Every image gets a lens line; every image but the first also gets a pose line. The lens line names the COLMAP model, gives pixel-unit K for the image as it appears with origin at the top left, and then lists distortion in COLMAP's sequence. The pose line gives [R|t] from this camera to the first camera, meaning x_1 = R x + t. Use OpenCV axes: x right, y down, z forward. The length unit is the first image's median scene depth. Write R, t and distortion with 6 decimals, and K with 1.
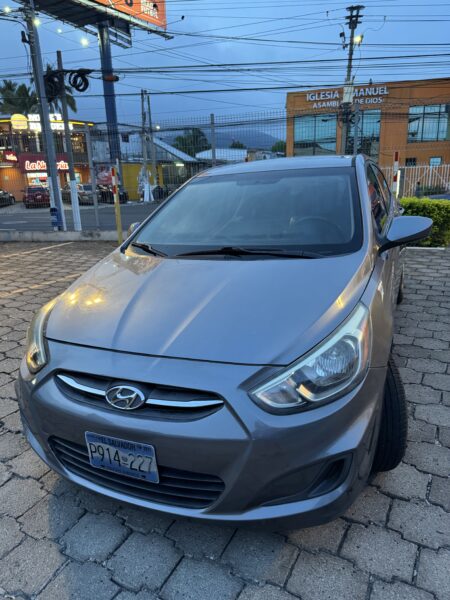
lens RADIAL K [[420.8, 0, 225.0], [0, 420.8, 299.1], [0, 0, 1]] dist [0.002140, -0.012548]
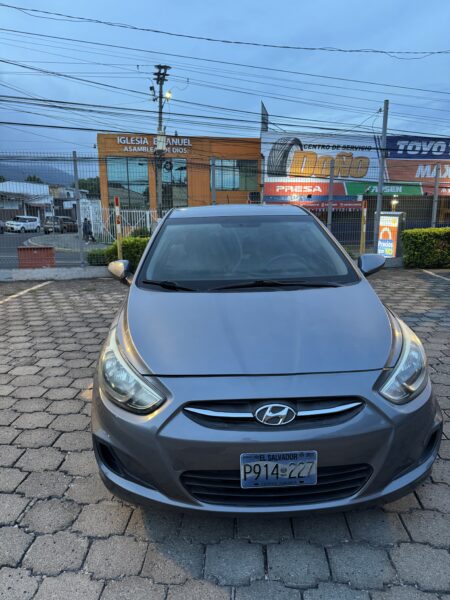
lens RADIAL K [[420.8, 0, 223.6], [0, 420.8, 300.9], [0, 0, 1]] dist [0.002140, -0.012548]
pose [[0.897401, -0.046195, 0.438791, -0.553030], [0.082880, 0.994450, -0.064810, -0.003539], [-0.433362, 0.094528, 0.896249, 0.021372]]
